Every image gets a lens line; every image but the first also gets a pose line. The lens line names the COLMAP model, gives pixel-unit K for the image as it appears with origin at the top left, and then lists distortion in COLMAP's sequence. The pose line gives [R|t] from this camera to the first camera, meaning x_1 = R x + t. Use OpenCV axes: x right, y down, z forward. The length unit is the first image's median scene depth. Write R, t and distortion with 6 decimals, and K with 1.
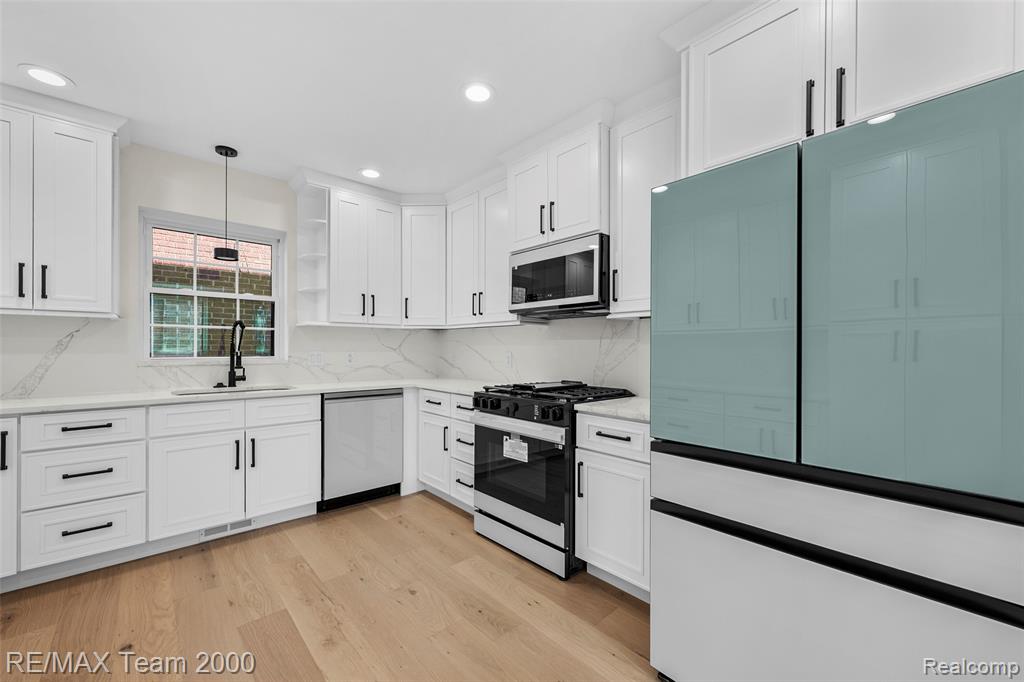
lens RADIAL K [[408.9, 0, 510.4], [0, 408.9, 346.1], [0, 0, 1]] dist [-0.001060, -0.000418]
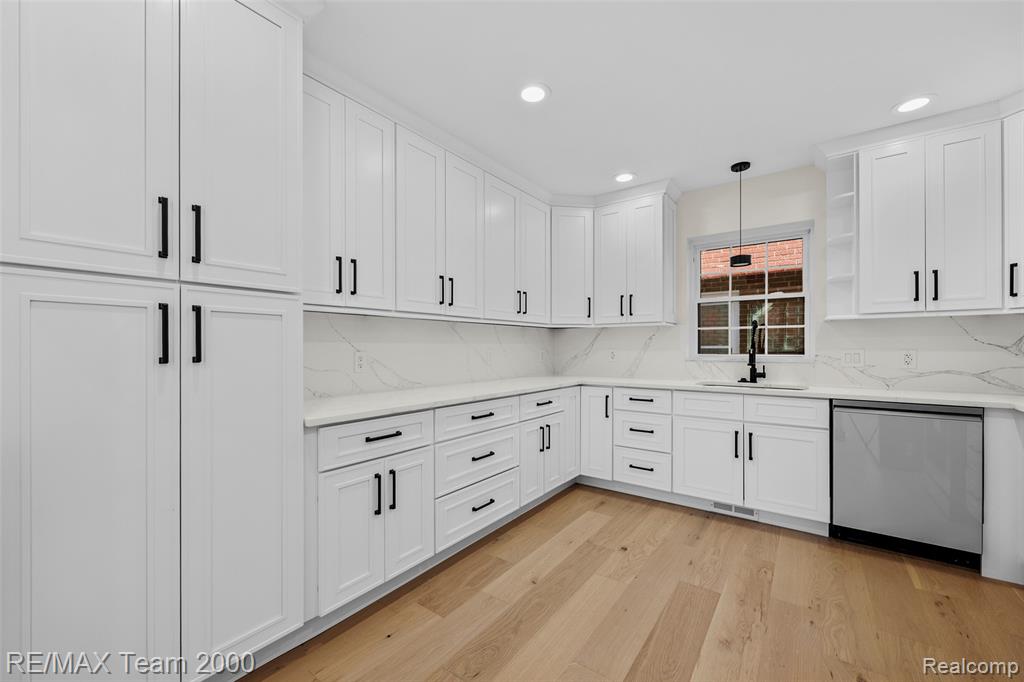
lens RADIAL K [[408.9, 0, 510.3], [0, 408.9, 344.6], [0, 0, 1]] dist [-0.001060, -0.000418]
pose [[0.197624, -0.008791, -0.980238, 0.257055], [0.008045, 0.999941, -0.007346, 0.003547], [0.980245, -0.006434, 0.197683, 0.179404]]
